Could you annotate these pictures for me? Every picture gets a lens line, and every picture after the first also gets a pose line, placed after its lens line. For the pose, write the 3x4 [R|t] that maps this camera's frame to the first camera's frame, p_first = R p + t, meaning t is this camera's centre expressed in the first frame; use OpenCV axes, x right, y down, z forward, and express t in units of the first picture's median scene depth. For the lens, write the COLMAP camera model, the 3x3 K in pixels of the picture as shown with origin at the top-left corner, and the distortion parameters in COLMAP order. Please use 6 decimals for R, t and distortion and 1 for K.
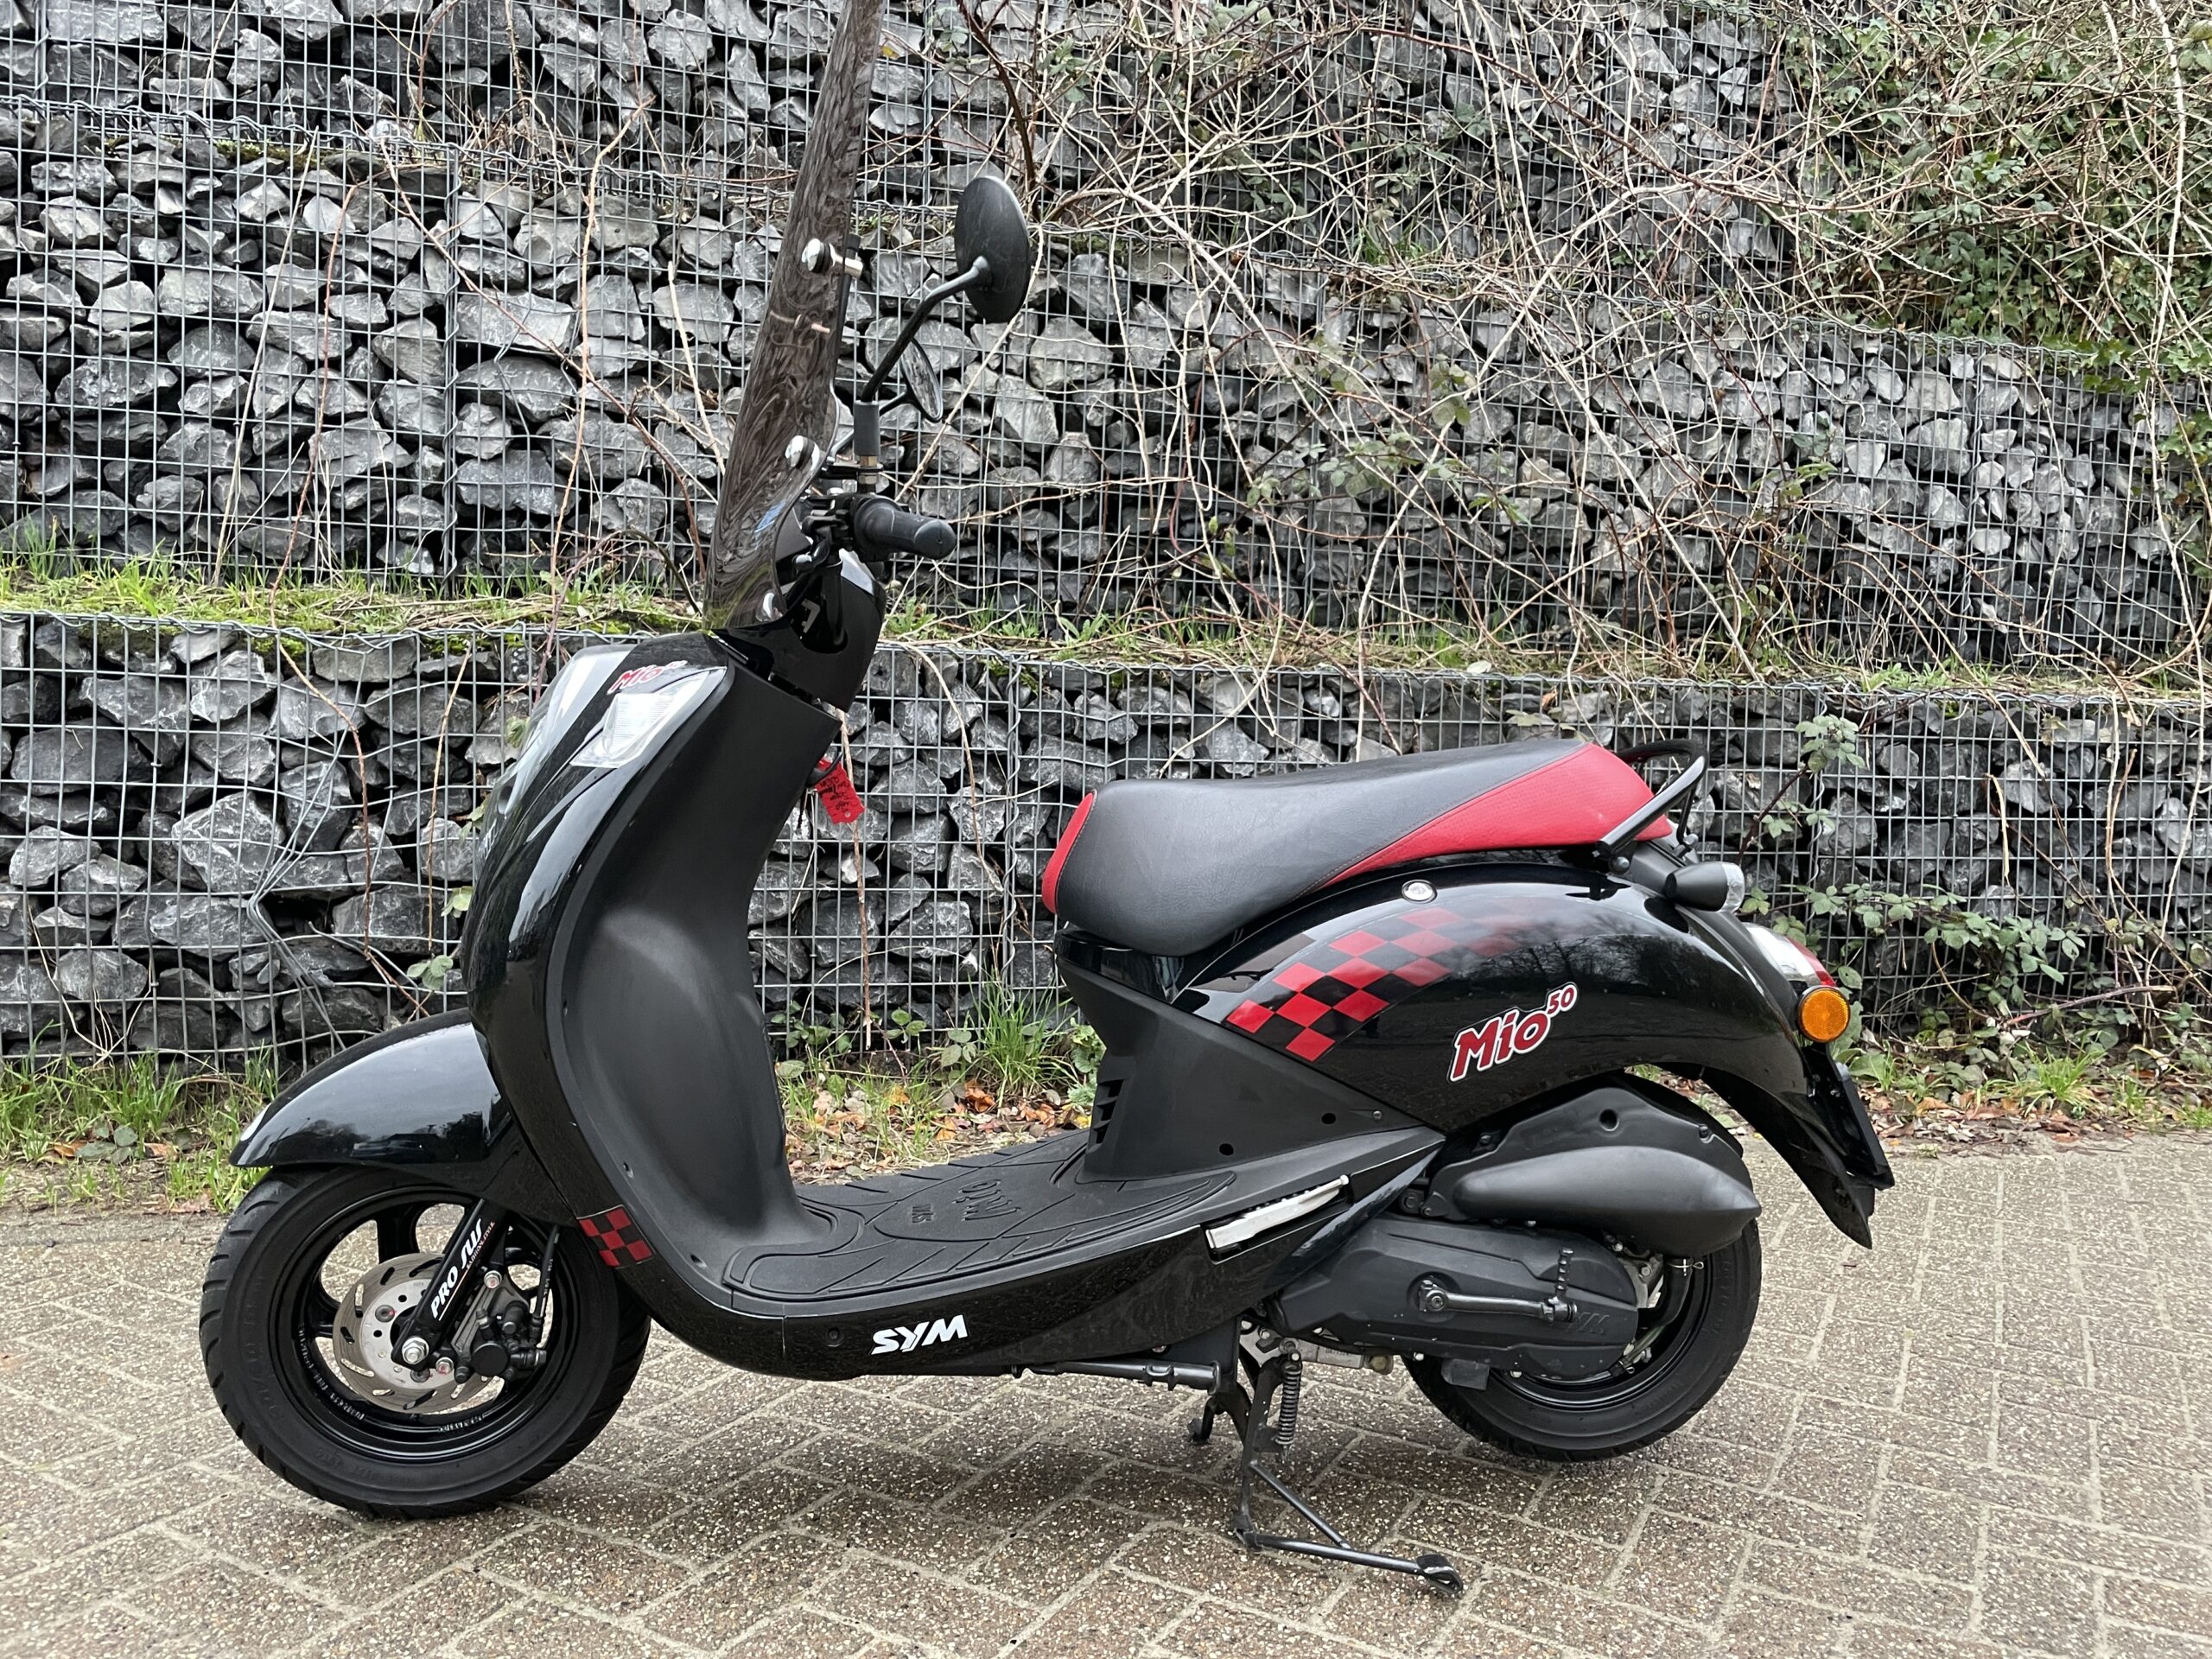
lens RADIAL K [[1682.4, 0, 1126.4], [0, 1682.4, 843.1], [0, 0, 1]] dist [0.092970, -0.127436]
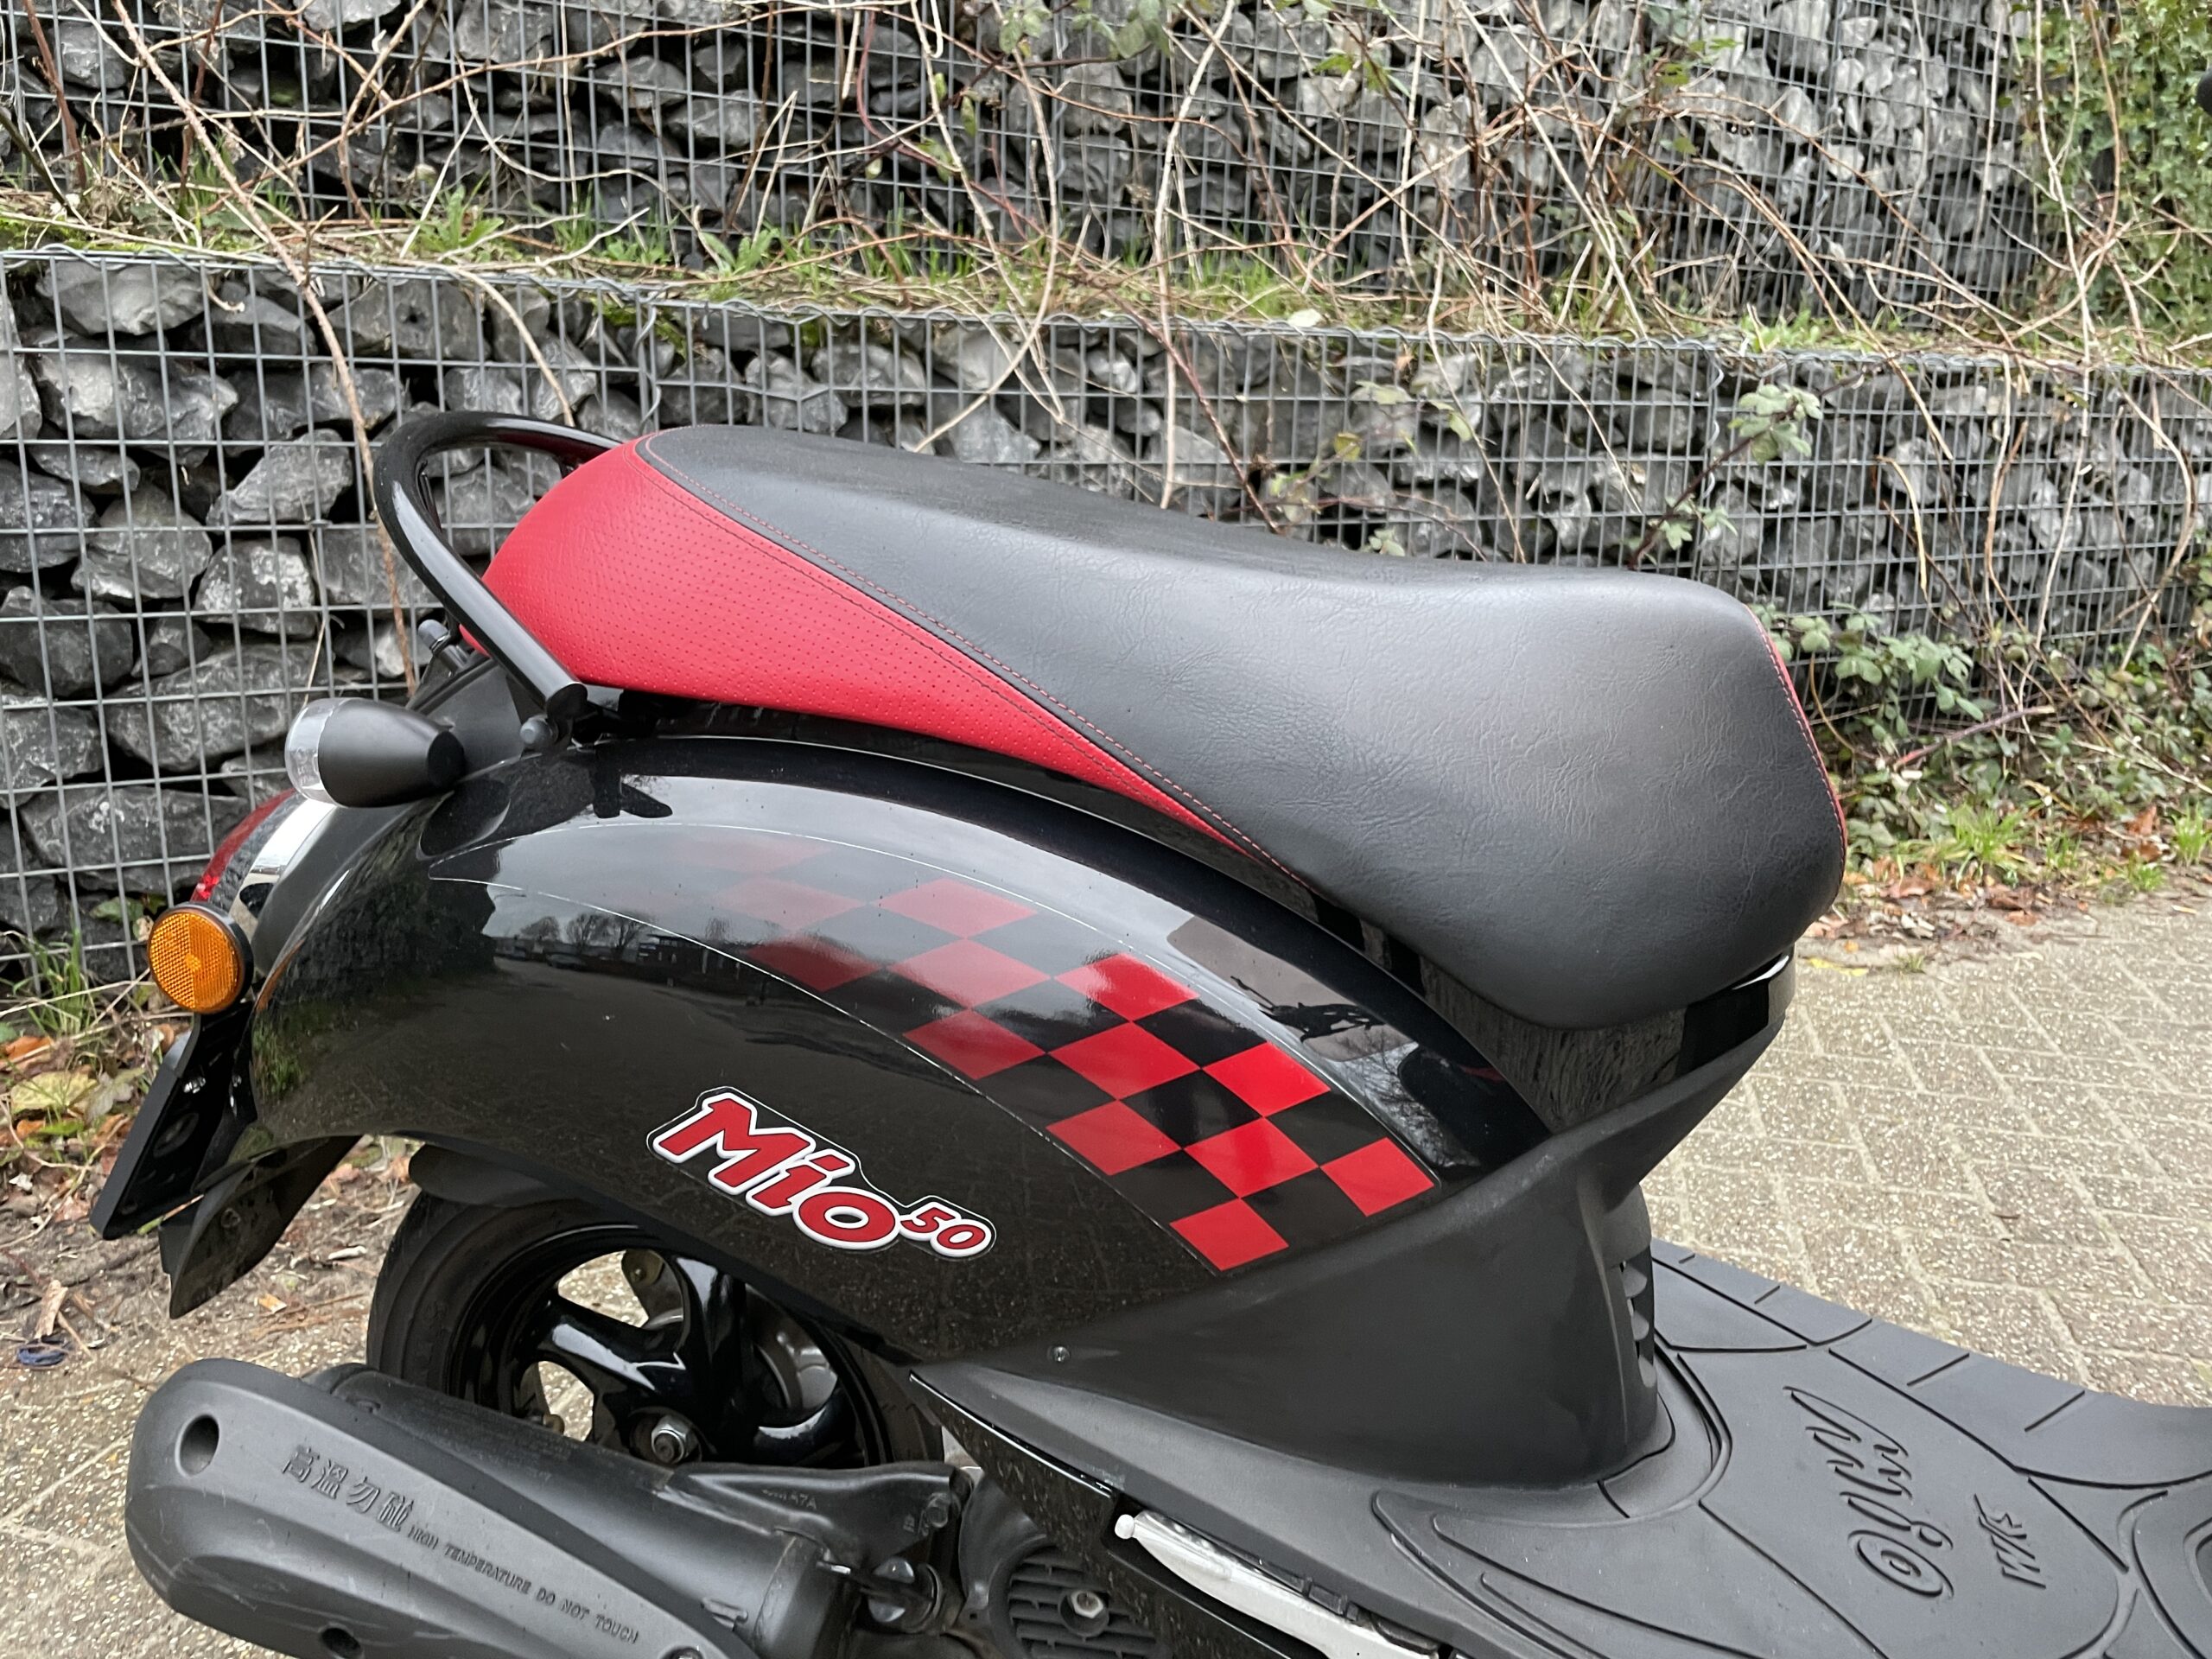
lens RADIAL K [[1691.8, 0, 1104.6], [0, 1691.8, 805.3], [0, 0, 1]] dist [0.084686, -0.122449]
pose [[0.973380, -0.060037, 0.221194, -0.048113], [0.022035, 0.985126, 0.170416, -0.026980], [-0.228135, -0.161006, 0.960225, 0.307859]]
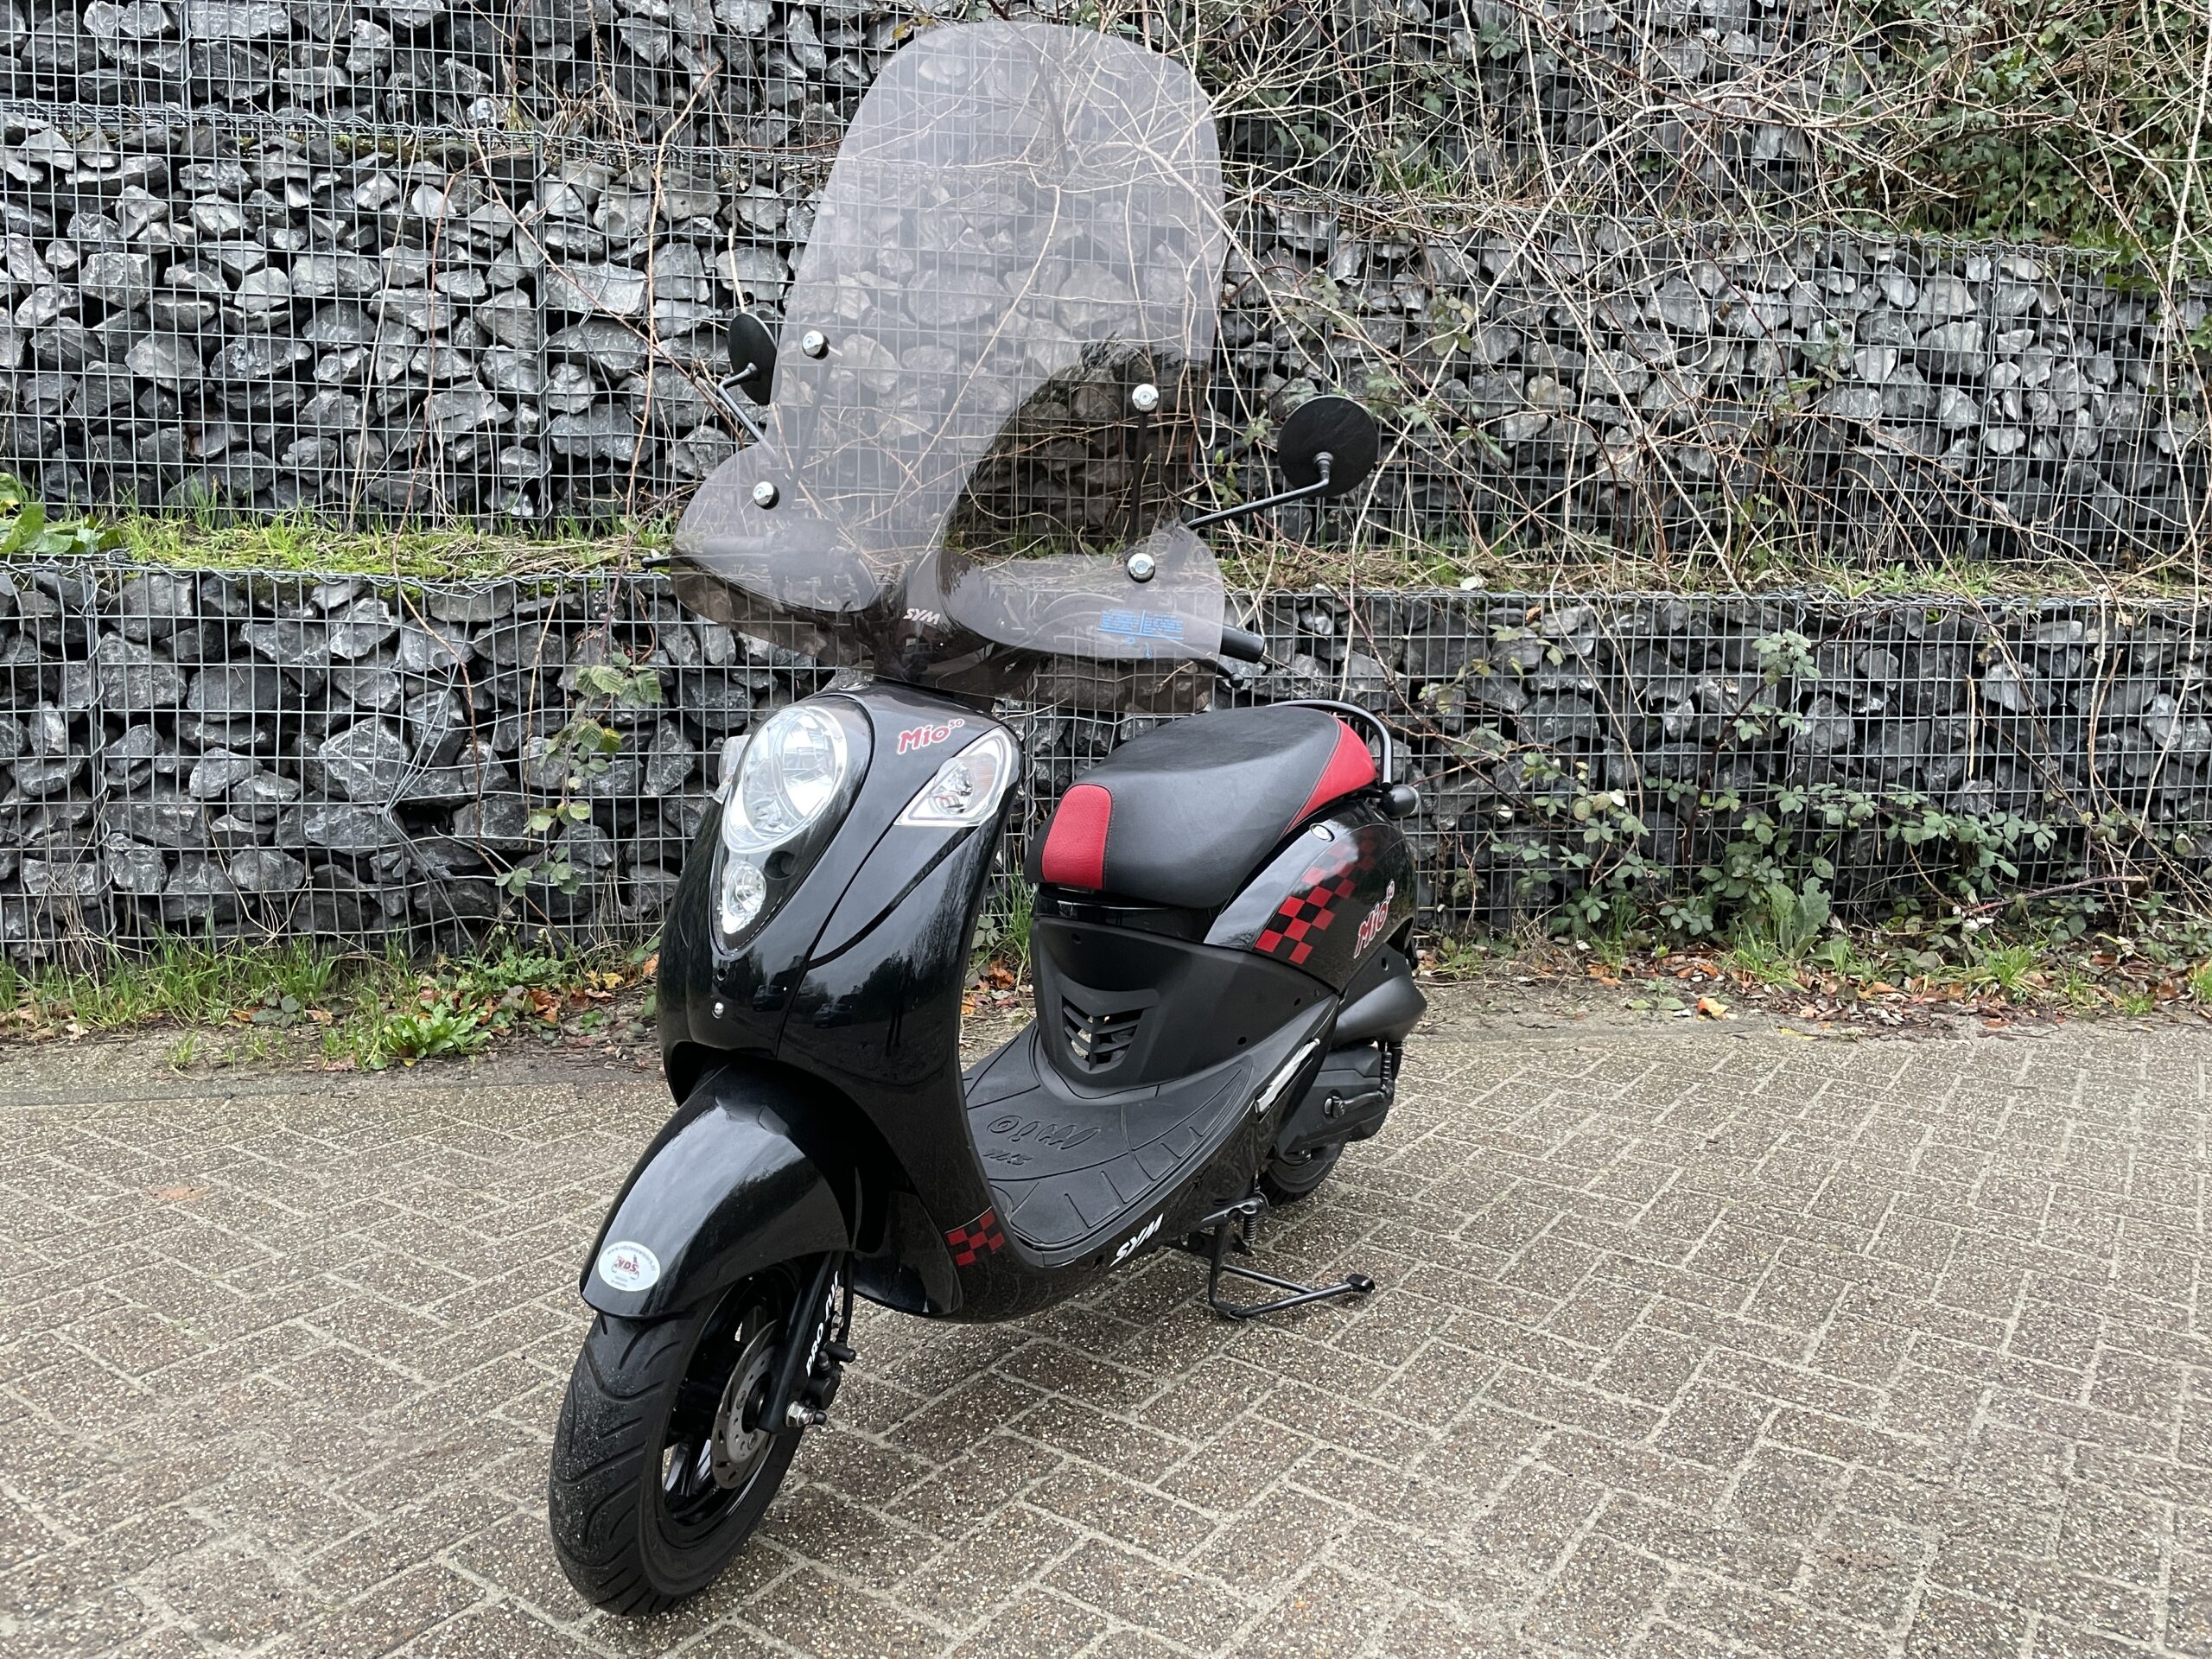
lens RADIAL K [[1685.5, 0, 1124.5], [0, 1685.5, 802.2], [0, 0, 1]] dist [0.087733, -0.119313]
pose [[0.995967, 0.003600, -0.089644, 0.089183], [0.003088, 0.997227, 0.074355, -0.047140], [0.089663, -0.074332, 0.993194, -0.112284]]
